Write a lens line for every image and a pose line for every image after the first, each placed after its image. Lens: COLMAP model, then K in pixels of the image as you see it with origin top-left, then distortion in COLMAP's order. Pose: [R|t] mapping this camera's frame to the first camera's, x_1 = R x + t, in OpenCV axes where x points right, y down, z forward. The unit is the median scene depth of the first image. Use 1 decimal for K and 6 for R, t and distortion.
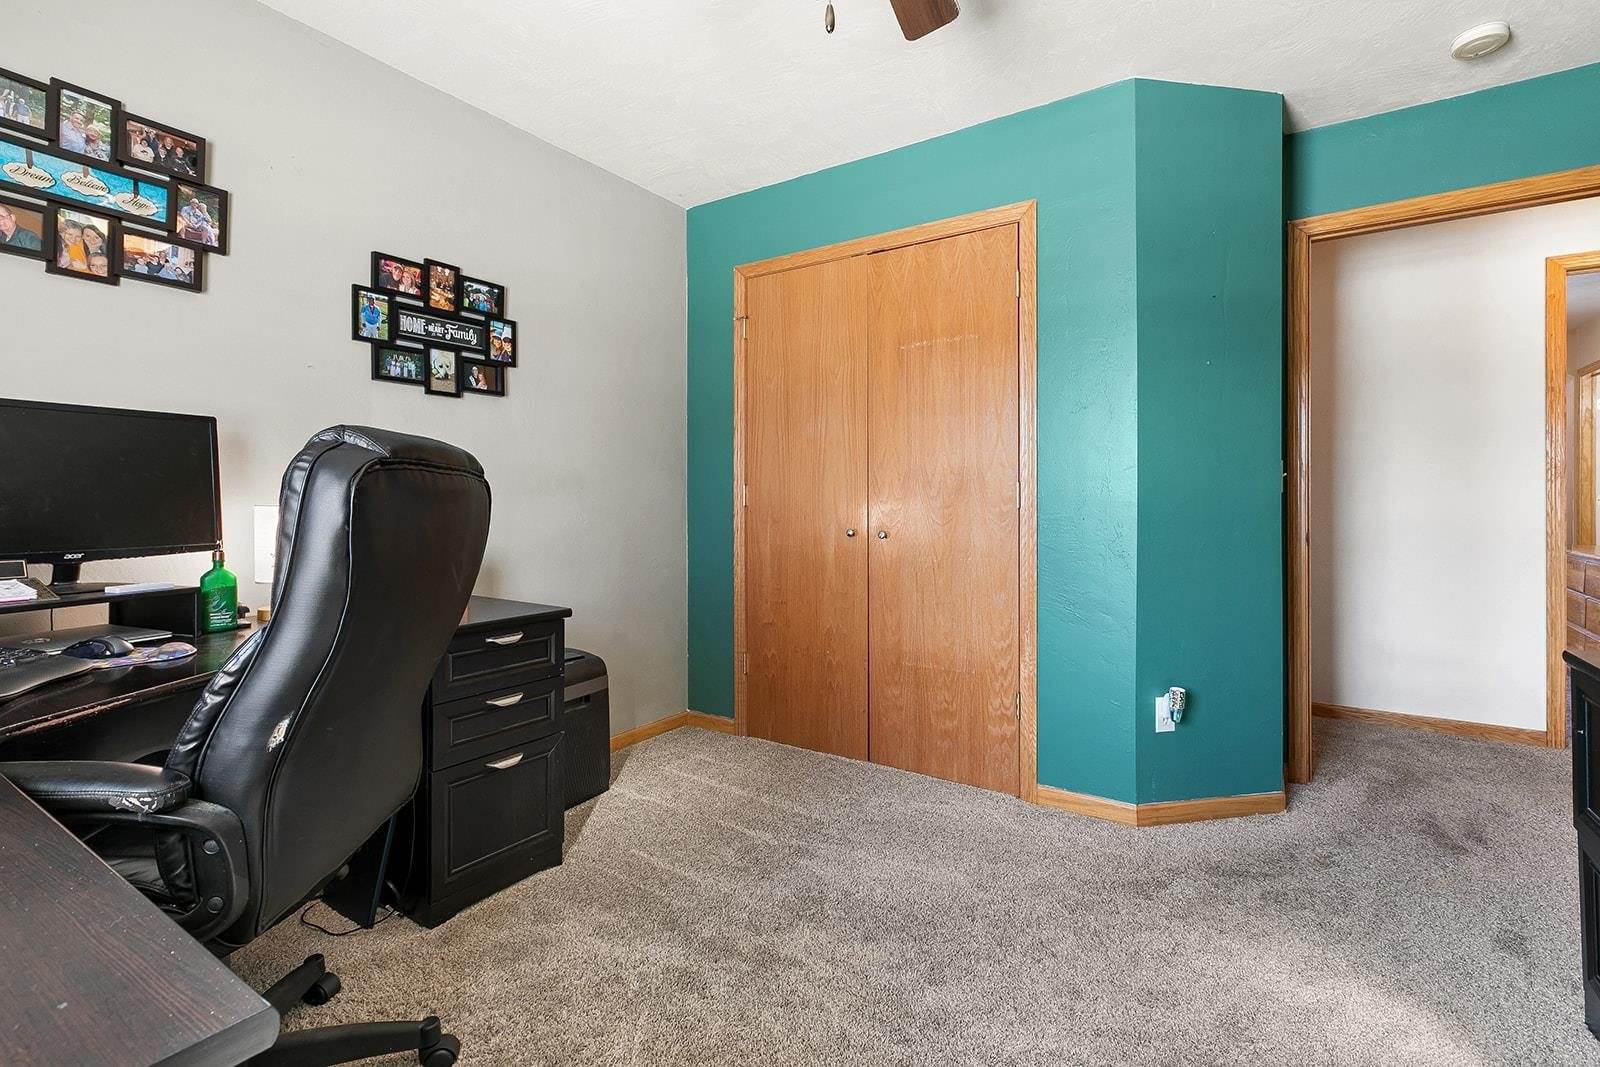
lens RADIAL K [[739.2, 0, 798.9], [0, 739.2, 495.2], [0, 0, 1]] dist [0.004426, 0.001574]
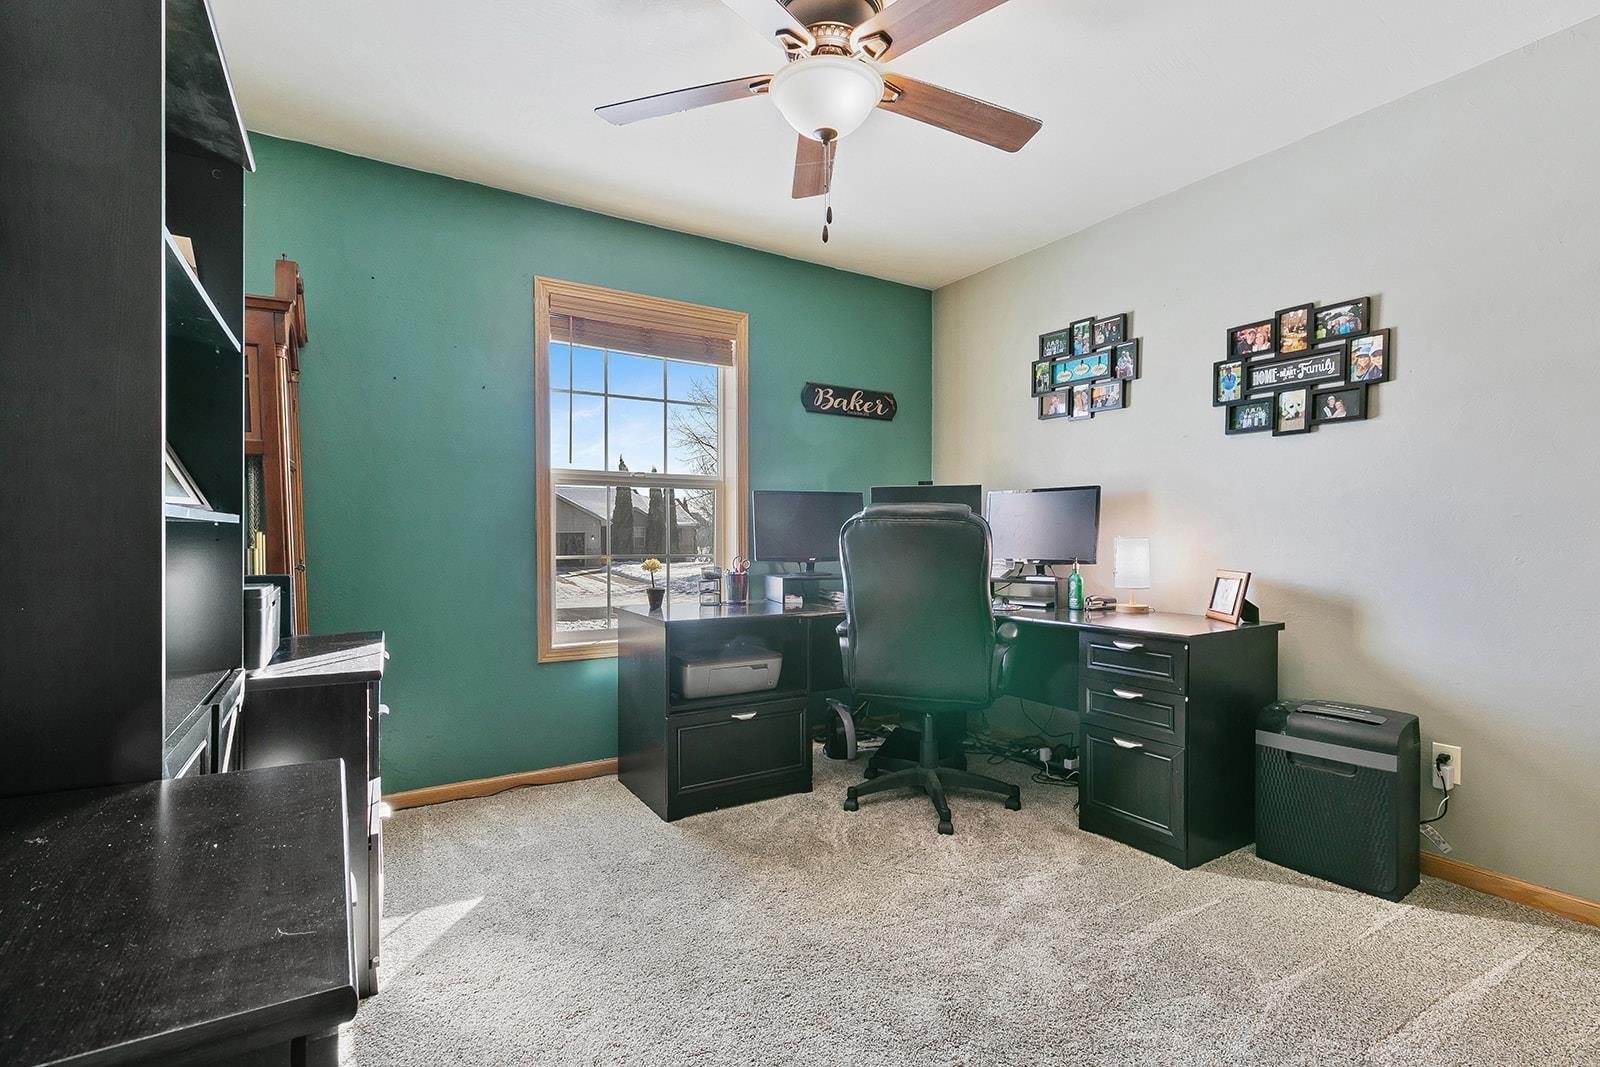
lens RADIAL K [[739.2, 0, 798.8], [0, 739.2, 539.6], [0, 0, 1]] dist [0.004426, 0.001574]
pose [[-0.416501, 0.001721, -0.909134, 0.778892], [0.003366, 0.999994, 0.000352, 0.011915], [0.909129, -0.002913, -0.416504, 0.818426]]
